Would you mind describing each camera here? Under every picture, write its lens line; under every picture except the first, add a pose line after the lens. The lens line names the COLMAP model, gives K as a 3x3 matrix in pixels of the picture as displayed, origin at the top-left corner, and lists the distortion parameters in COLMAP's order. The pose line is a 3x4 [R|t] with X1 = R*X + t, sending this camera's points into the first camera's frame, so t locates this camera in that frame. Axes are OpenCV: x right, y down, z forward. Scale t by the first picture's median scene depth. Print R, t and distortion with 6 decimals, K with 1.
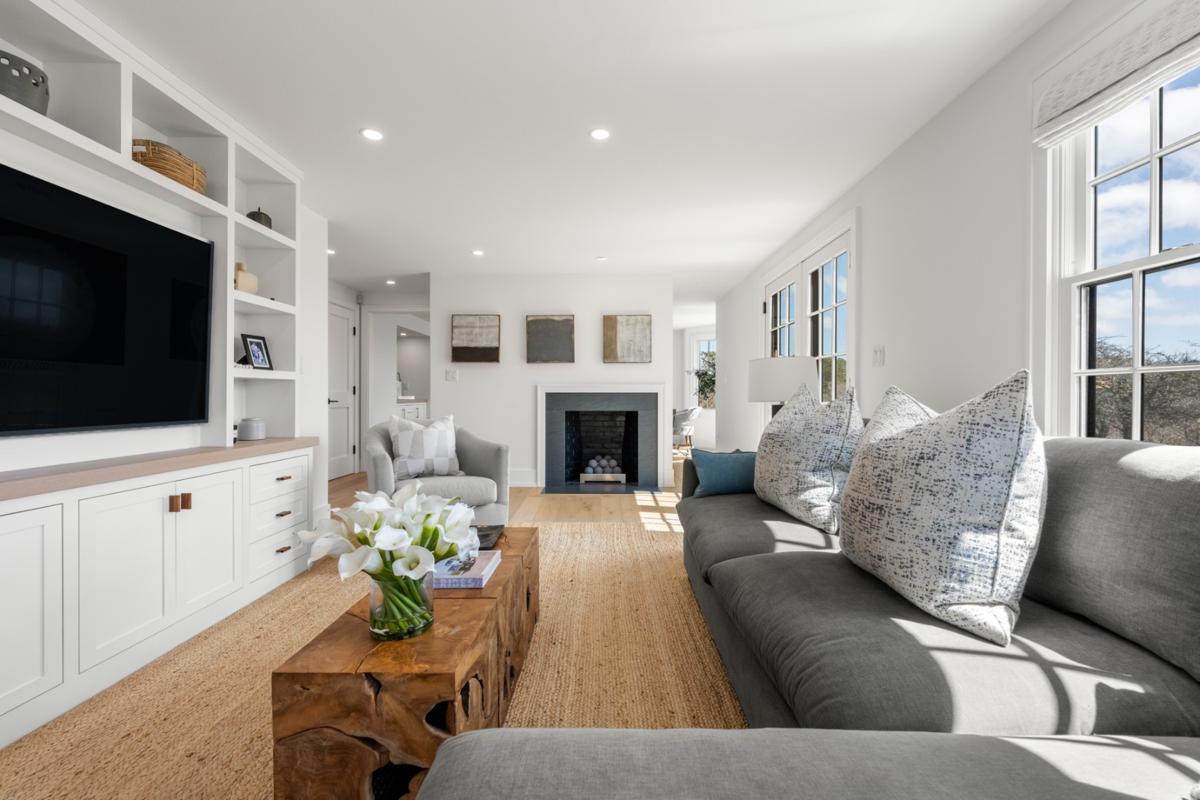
lens RADIAL K [[504.0, 0, 600.0], [0, 504.0, 400.0], [0, 0, 1]] dist [0.000834, -0.000044]
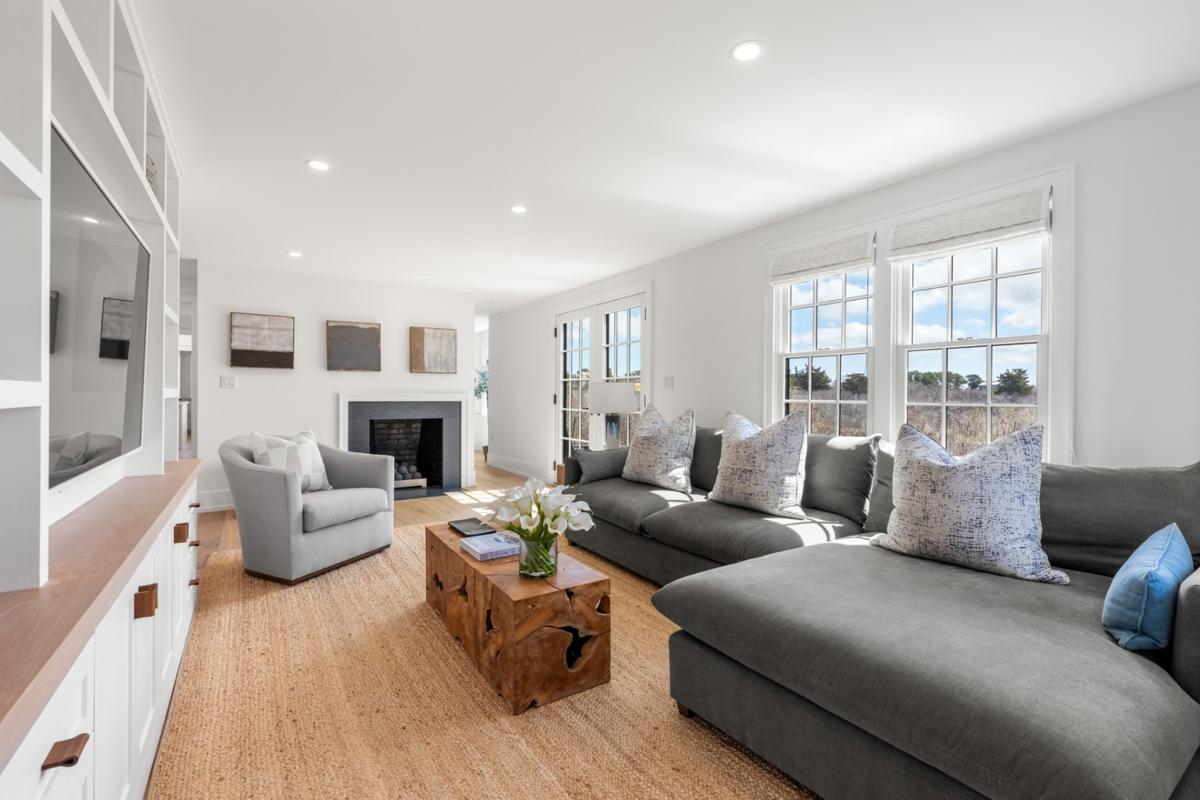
lens RADIAL K [[519.7, 0, 600.0], [0, 519.7, 400.0], [0, 0, 1]] dist [-0.000525, -0.000134]
pose [[0.828538, -0.000895, 0.559932, -0.430876], [-0.000423, 0.999997, 0.002224, -0.031975], [-0.559933, -0.002079, 0.828536, -0.164681]]
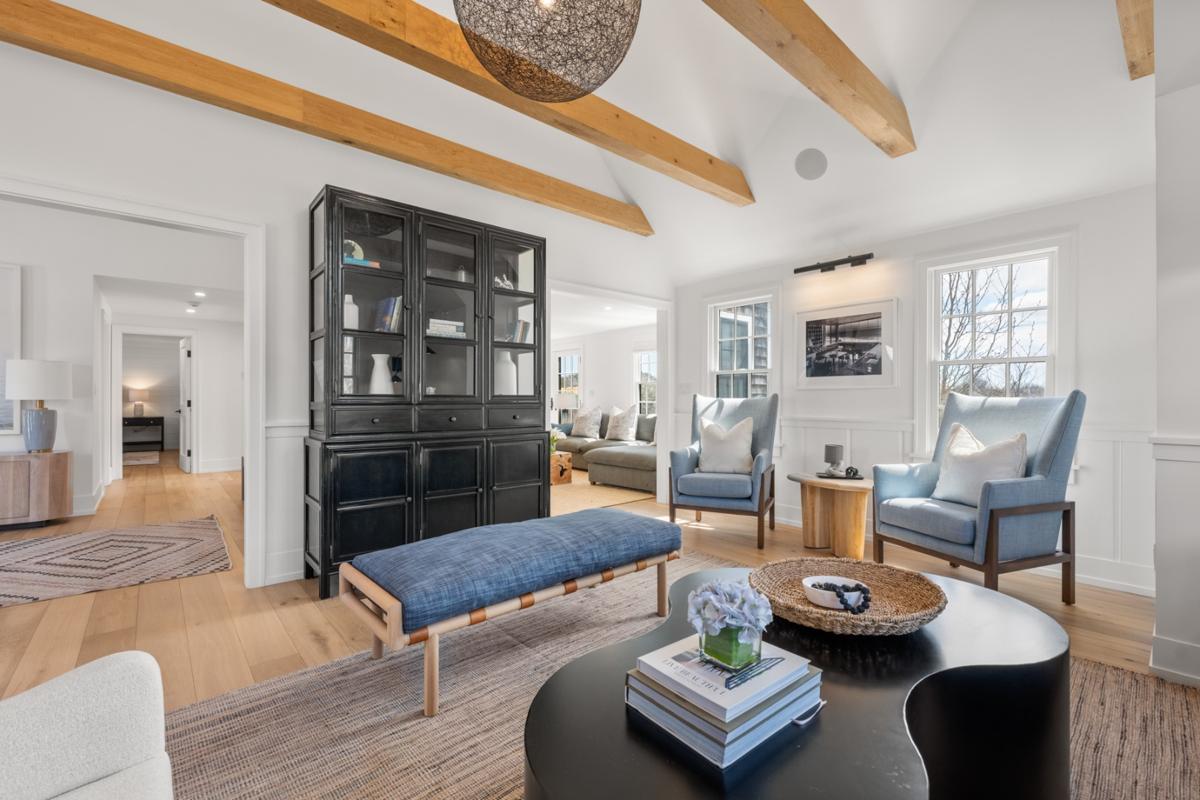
lens RADIAL K [[504.0, 0, 600.0], [0, 504.0, 400.0], [0, 0, 1]] dist [0.000834, -0.000044]
pose [[0.746953, -0.002399, 0.664873, -1.326209], [0.006592, 0.999971, -0.003797, -0.029182], [-0.664844, 0.007219, 0.746947, -1.239107]]
